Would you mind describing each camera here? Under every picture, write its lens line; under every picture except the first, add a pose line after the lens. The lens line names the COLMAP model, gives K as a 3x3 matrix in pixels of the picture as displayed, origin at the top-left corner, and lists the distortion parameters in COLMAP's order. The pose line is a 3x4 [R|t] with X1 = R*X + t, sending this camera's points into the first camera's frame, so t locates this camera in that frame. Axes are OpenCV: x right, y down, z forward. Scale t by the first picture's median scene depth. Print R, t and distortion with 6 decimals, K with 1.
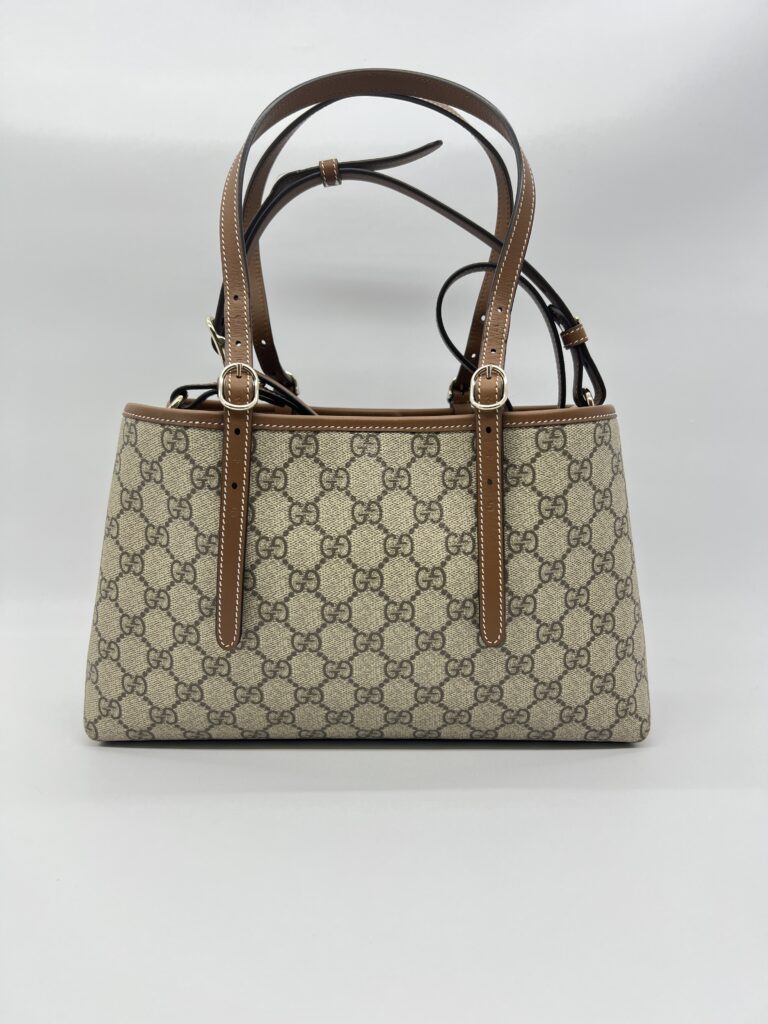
lens RADIAL K [[764.3, 0, 411.9], [0, 764.3, 513.3], [0, 0, 1]] dist [-0.009834, -0.002948]
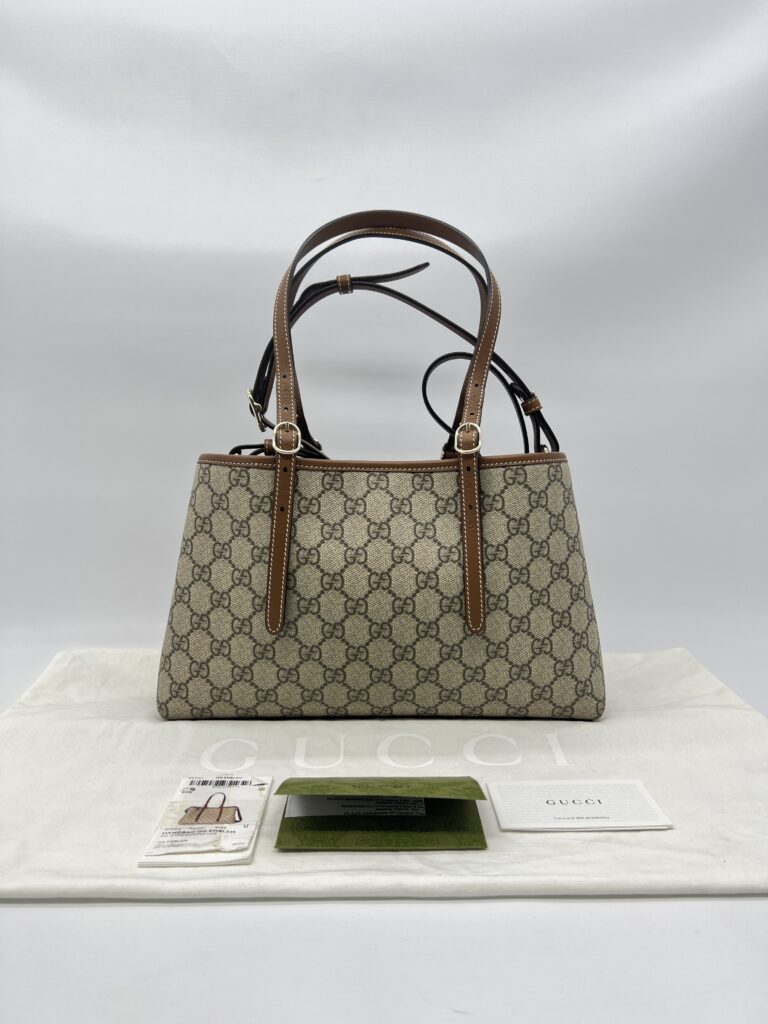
lens RADIAL K [[764.3, 0, 411.9], [0, 764.3, 513.3], [0, 0, 1]] dist [-0.009834, -0.002948]
pose [[0.999846, -0.010134, -0.014342, 0.017913], [0.008263, 0.992121, -0.125011, 0.133539], [0.015496, 0.124874, 0.992052, -0.327208]]
